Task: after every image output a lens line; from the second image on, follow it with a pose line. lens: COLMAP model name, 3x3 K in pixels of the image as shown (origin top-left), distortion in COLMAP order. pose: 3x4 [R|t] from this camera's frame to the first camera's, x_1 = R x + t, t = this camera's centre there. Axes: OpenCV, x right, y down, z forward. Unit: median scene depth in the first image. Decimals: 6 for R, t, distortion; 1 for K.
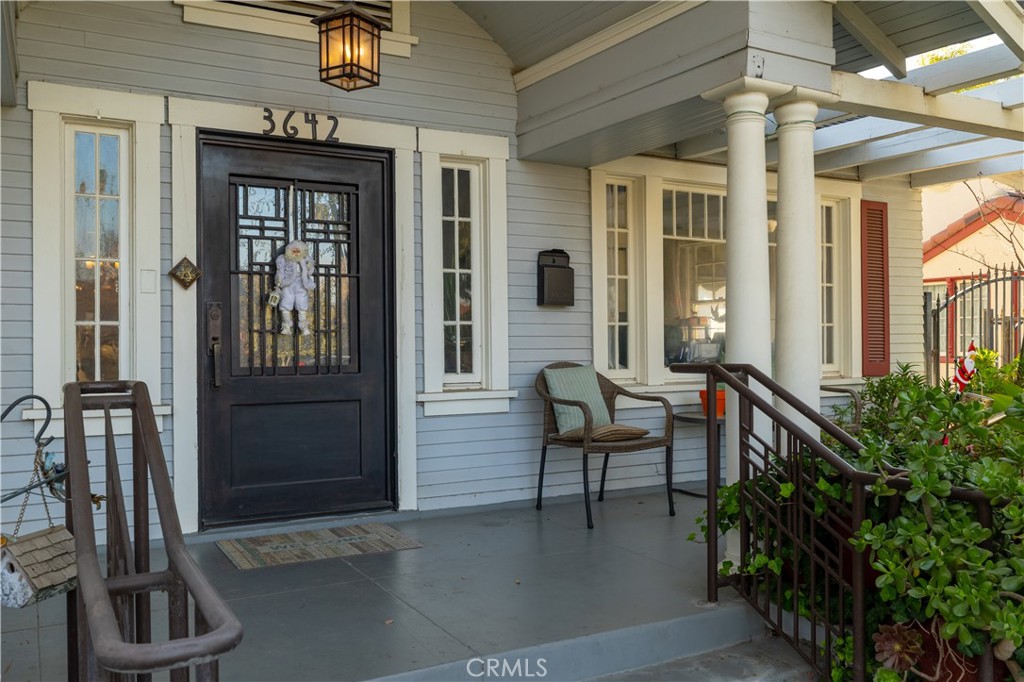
lens RADIAL K [[873.6, 0, 514.0], [0, 873.6, 341.5], [0, 0, 1]] dist [-0.002569, 0.009666]
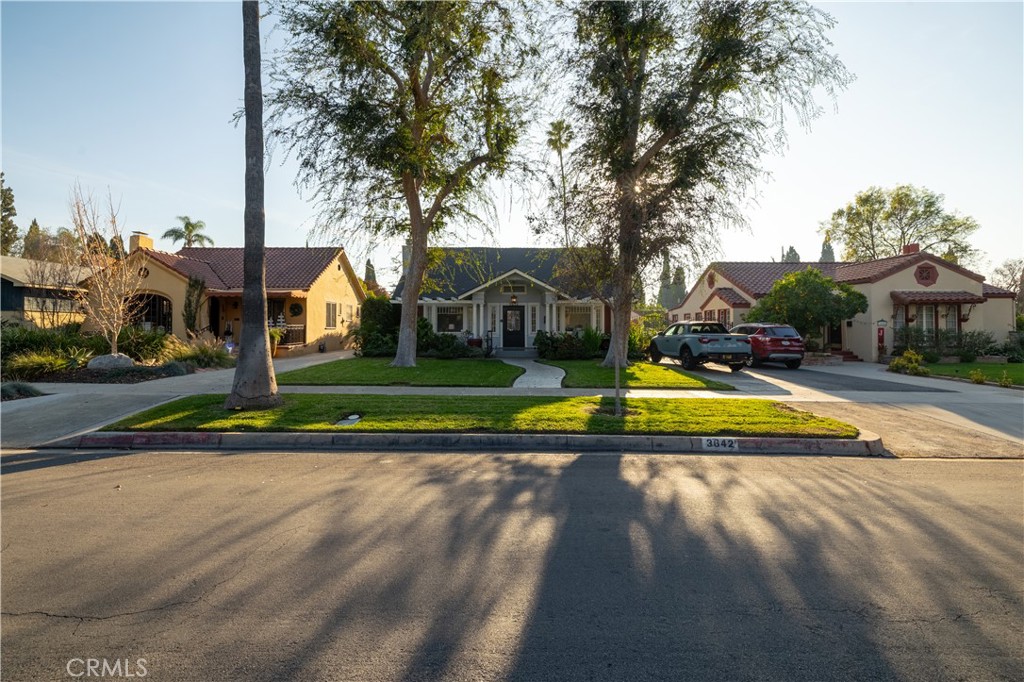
lens RADIAL K [[463.6, 0, 510.4], [0, 463.6, 337.0], [0, 0, 1]] dist [-0.001228, -0.000018]
pose [[0.883406, 0.012477, -0.468443, 1.961713], [-0.002057, 0.999739, 0.022748, -0.013457], [0.468604, -0.019132, 0.883201, -3.239313]]
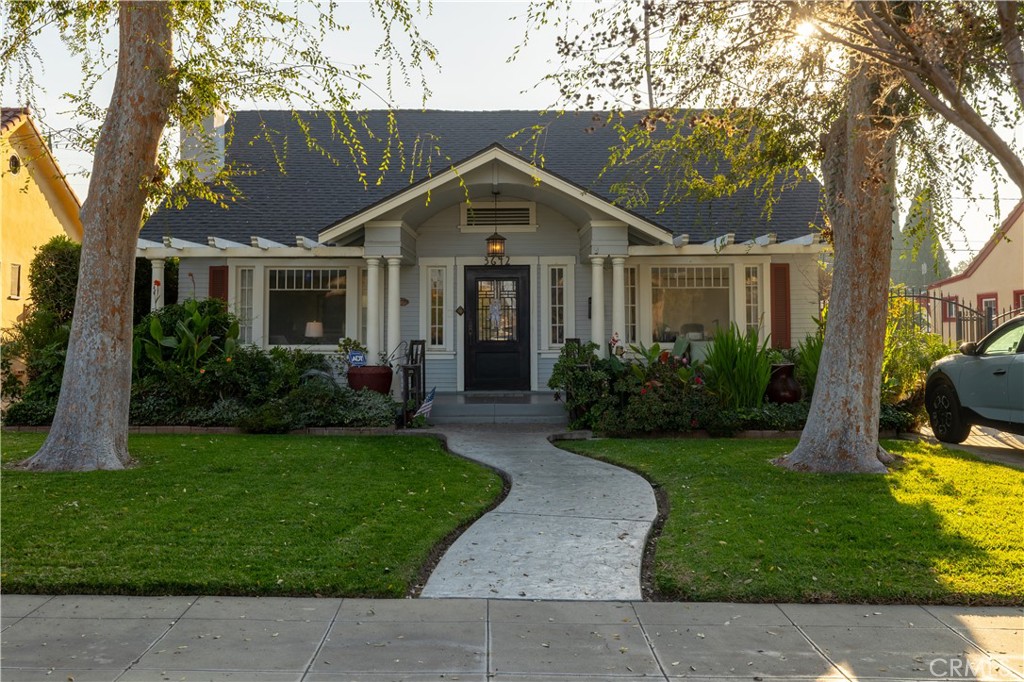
lens RADIAL K [[1039.7, 0, 511.8], [0, 1039.7, 336.0], [0, 0, 1]] dist [-0.079166, 0.000000]
pose [[0.877419, 0.002398, -0.479718, 1.507202], [-0.000406, 0.999991, 0.004257, -0.001069], [0.479724, -0.003541, 0.877412, -2.107268]]
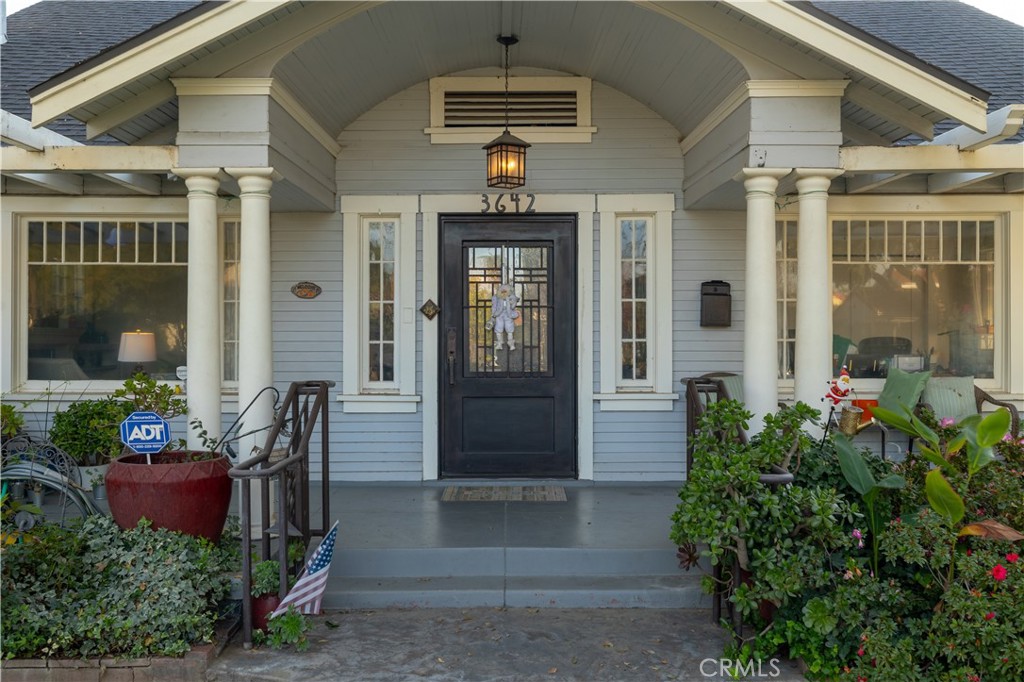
lens RADIAL K [[960.6, 0, 509.3], [0, 960.6, 343.6], [0, 0, 1]] dist [-0.020975, 0.000000]
pose [[0.877034, 0.008718, -0.480350, 0.506136], [-0.003695, 0.999928, 0.011400, -0.035178], [0.480415, -0.008223, 0.877003, -0.372650]]
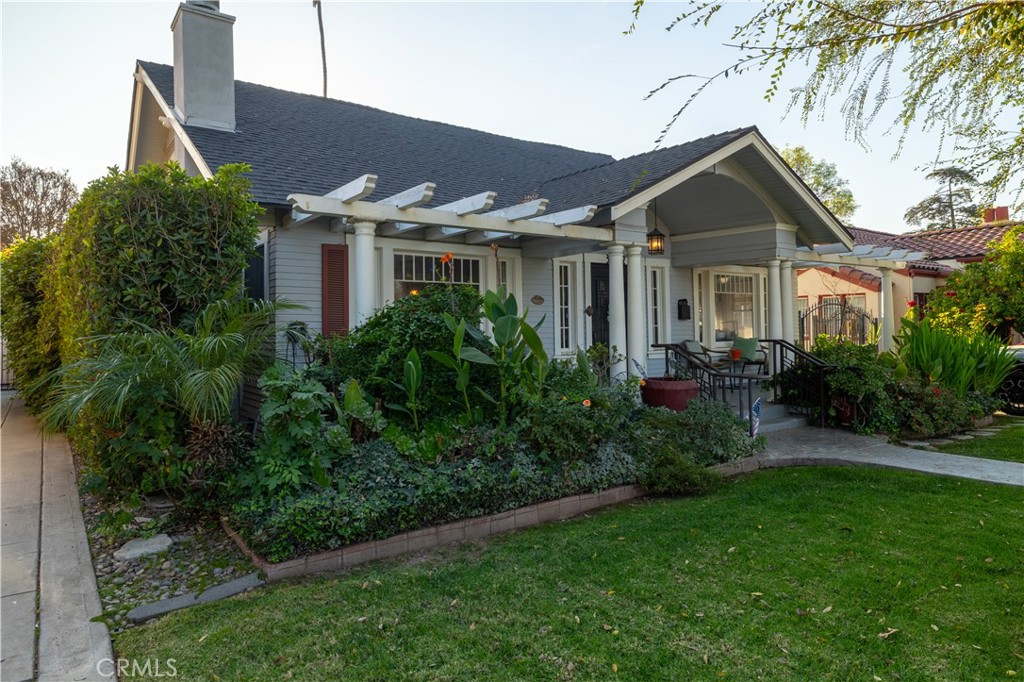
lens RADIAL K [[641.4, 0, 508.3], [0, 641.4, 337.1], [0, 0, 1]] dist [0.002326, -0.000565]
pose [[0.993935, -0.004627, 0.109871, -0.825139], [0.002484, 0.999804, 0.019633, -0.029436], [-0.109941, -0.019241, 0.993752, -1.089443]]
